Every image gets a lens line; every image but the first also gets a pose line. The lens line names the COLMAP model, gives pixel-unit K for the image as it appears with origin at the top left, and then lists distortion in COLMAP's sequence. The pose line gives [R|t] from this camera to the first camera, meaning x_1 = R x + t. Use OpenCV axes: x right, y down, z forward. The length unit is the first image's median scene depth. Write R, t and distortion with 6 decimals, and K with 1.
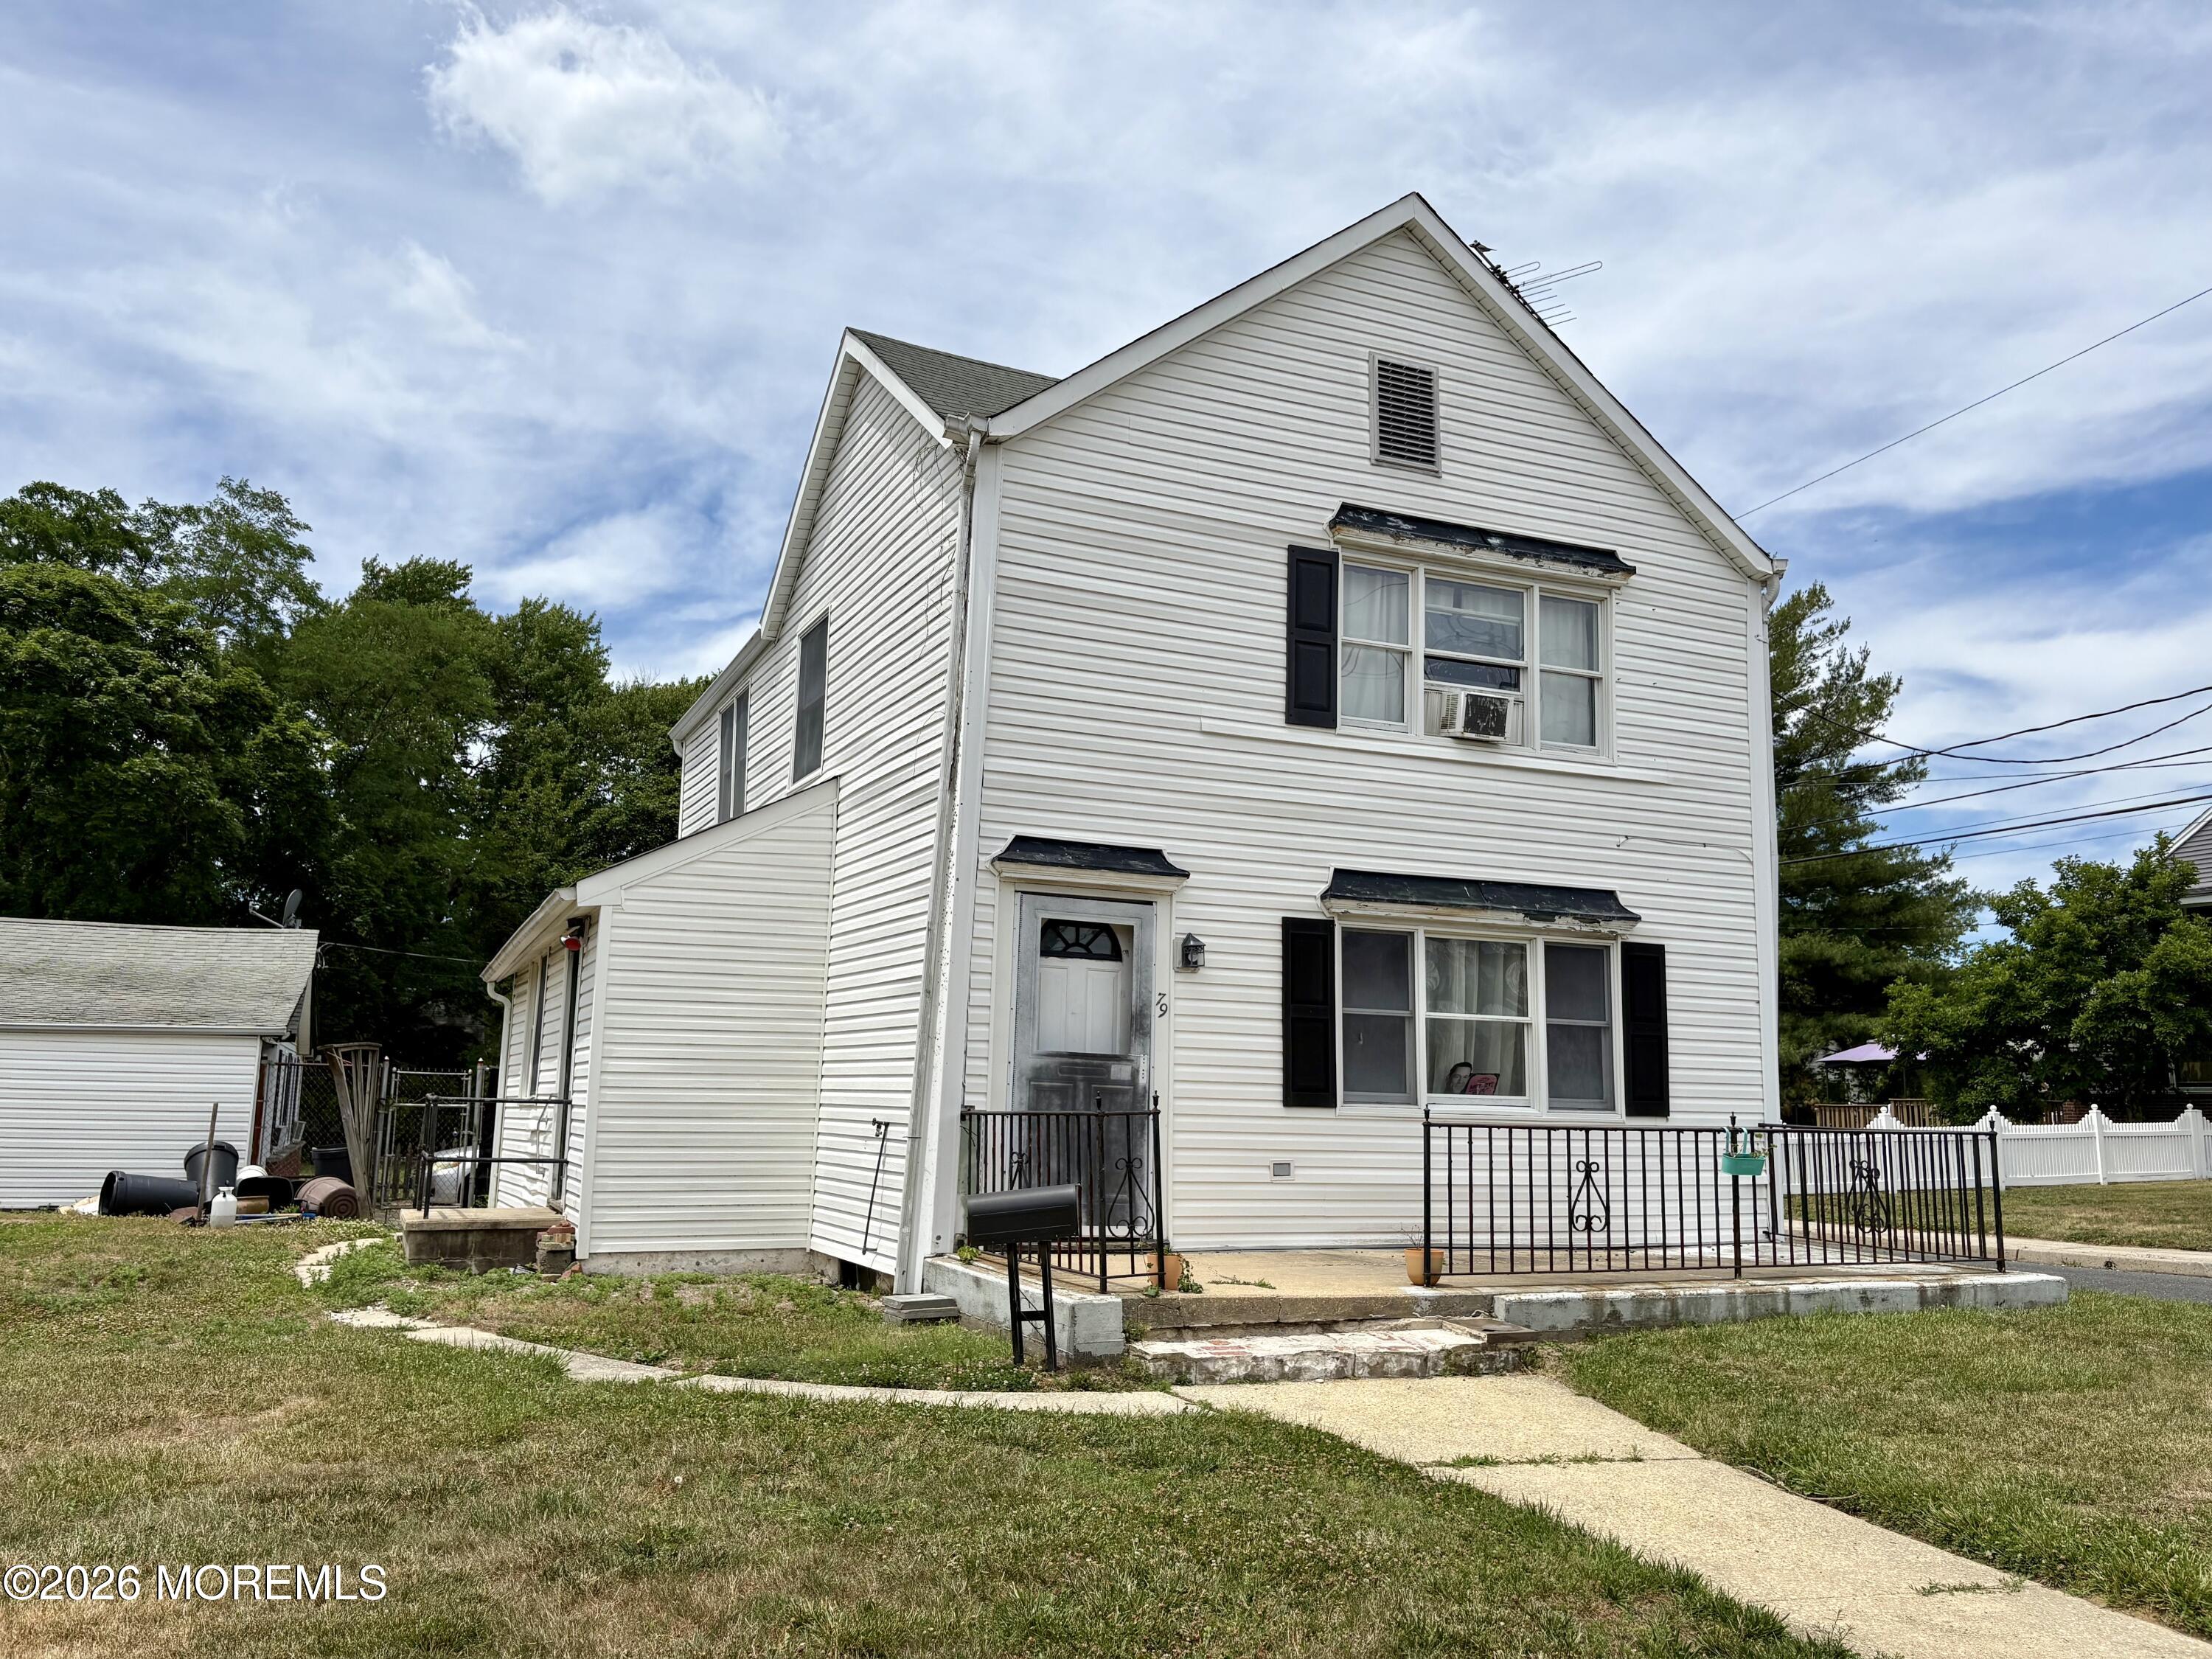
lens RADIAL K [[1690.3, 0, 1093.2], [0, 1690.3, 820.1], [0, 0, 1]] dist [0.025970, -0.039448]
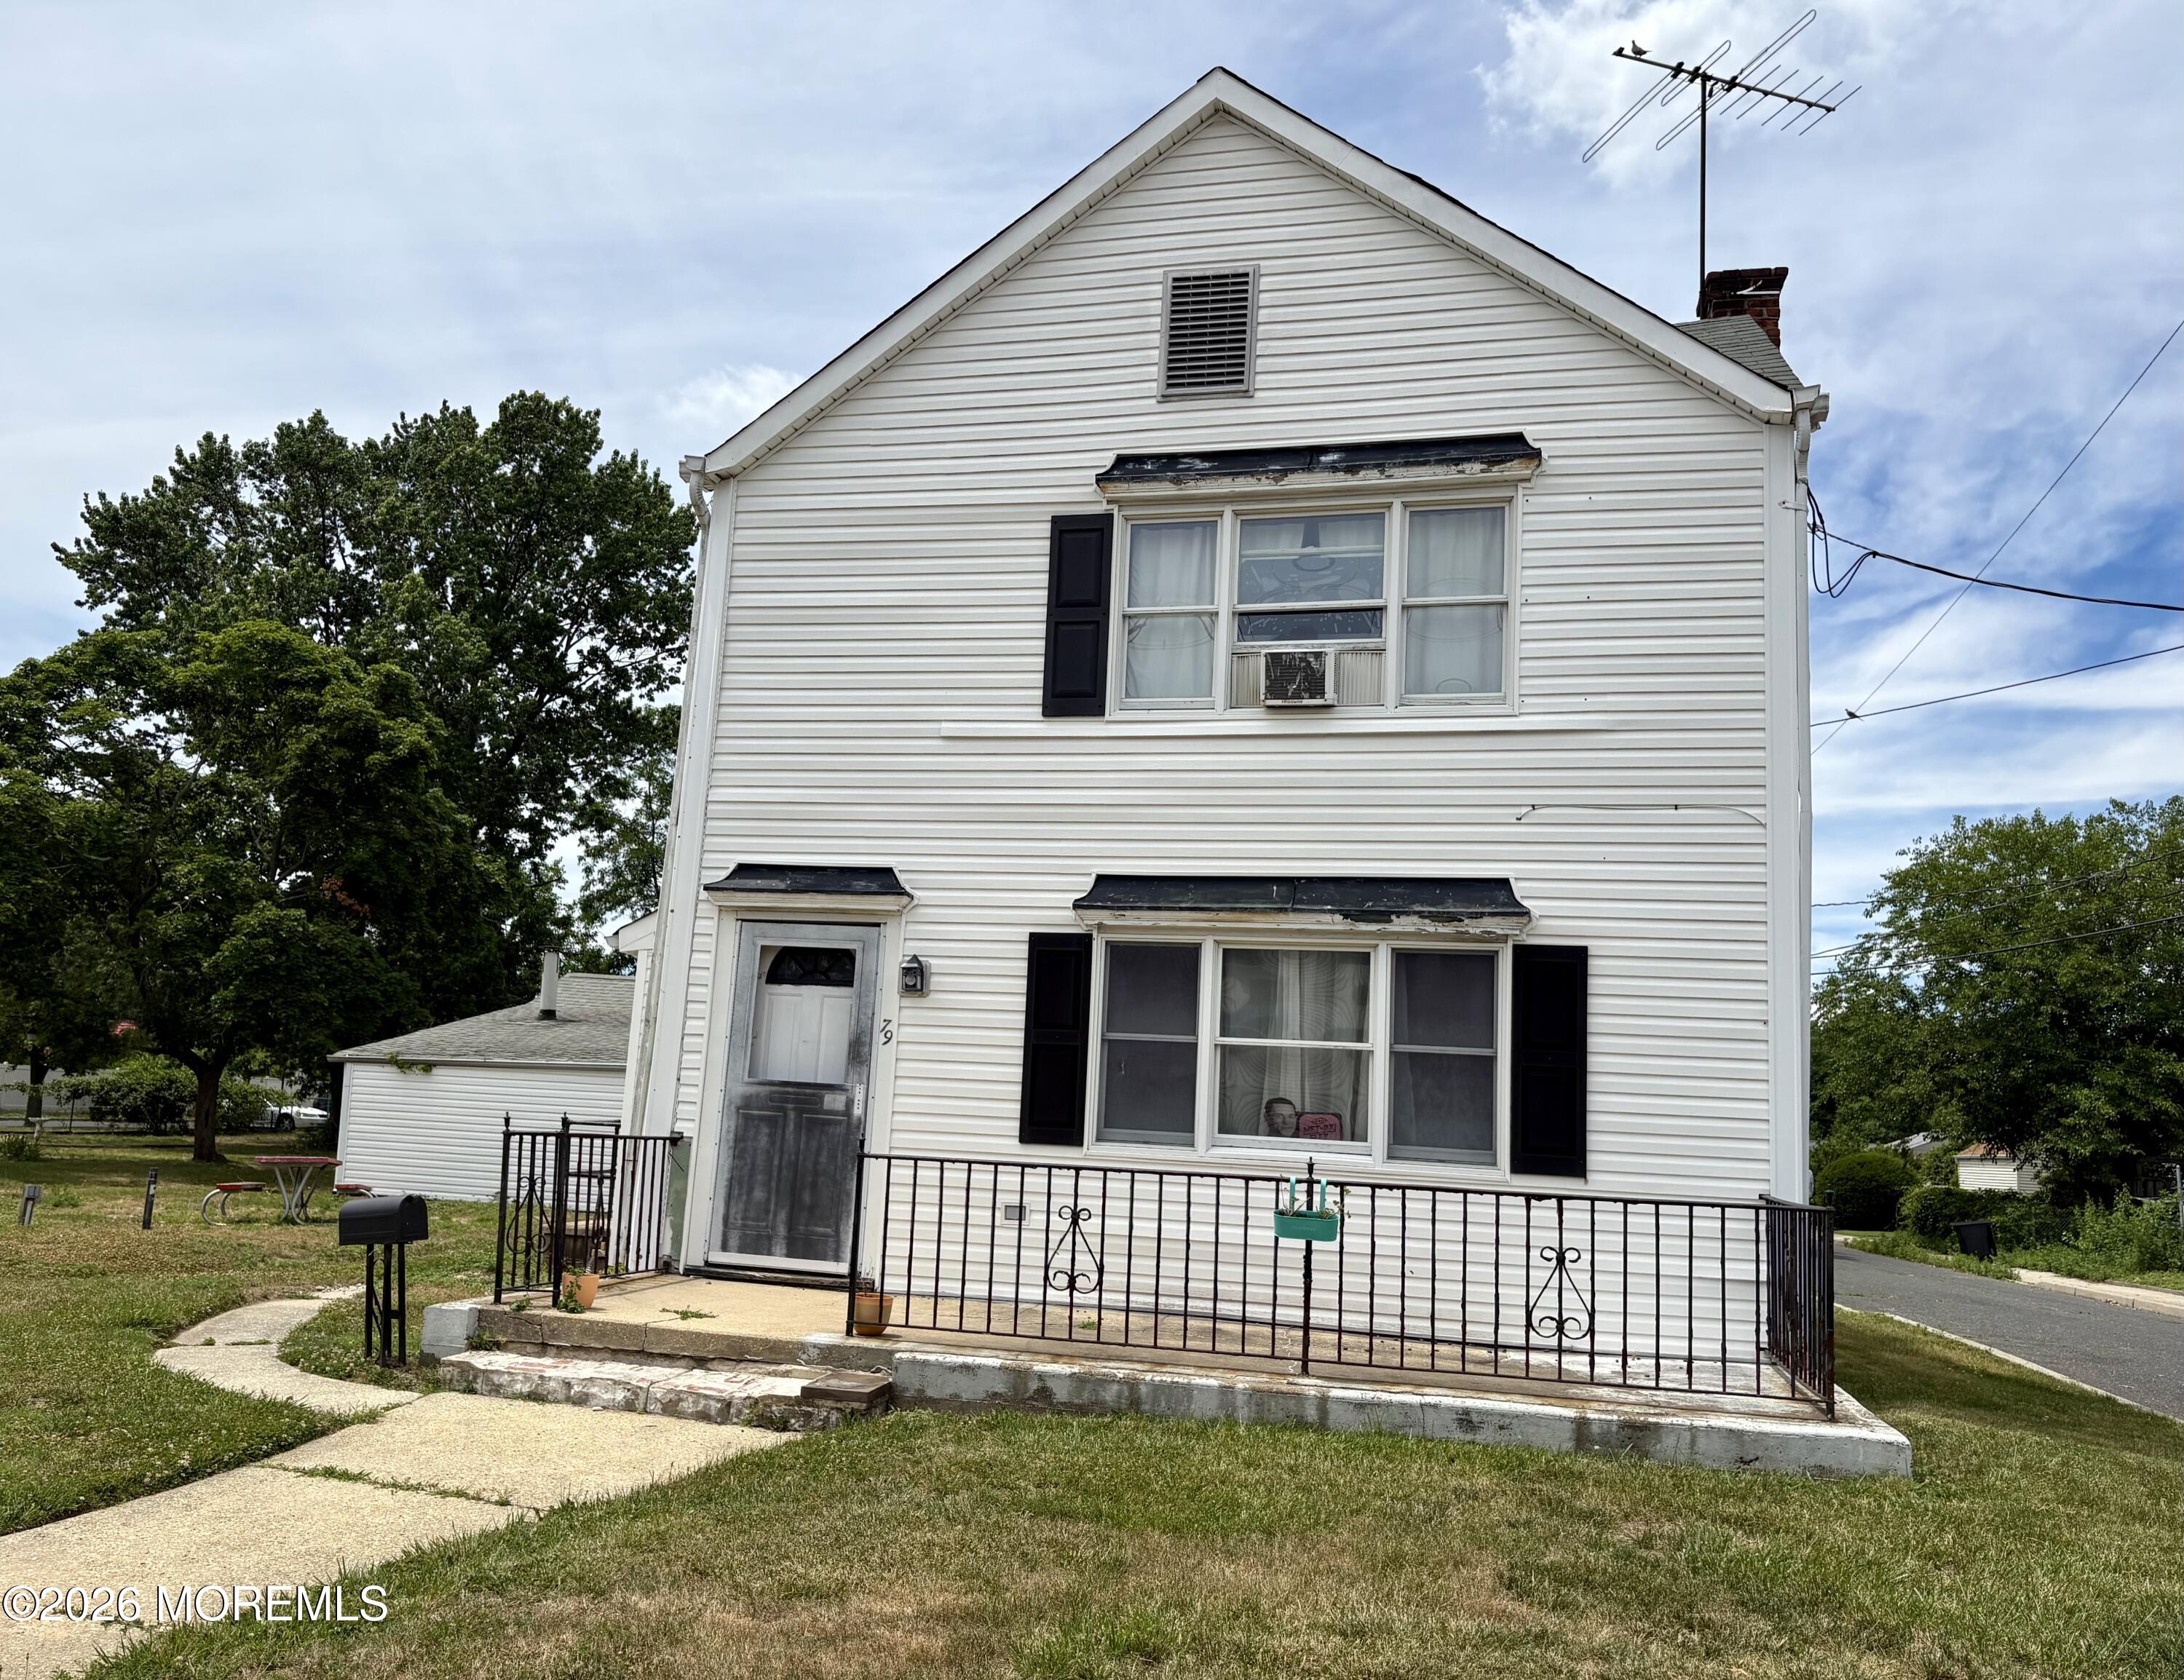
lens RADIAL K [[1859.7, 0, 1091.0], [0, 1859.7, 844.1], [0, 0, 1]] dist [0.026218, 0.004610]
pose [[0.776619, -0.076230, -0.625342, 0.742897], [0.068626, 0.996982, -0.036305, 0.047542], [0.626222, -0.014720, 0.779506, 0.248019]]
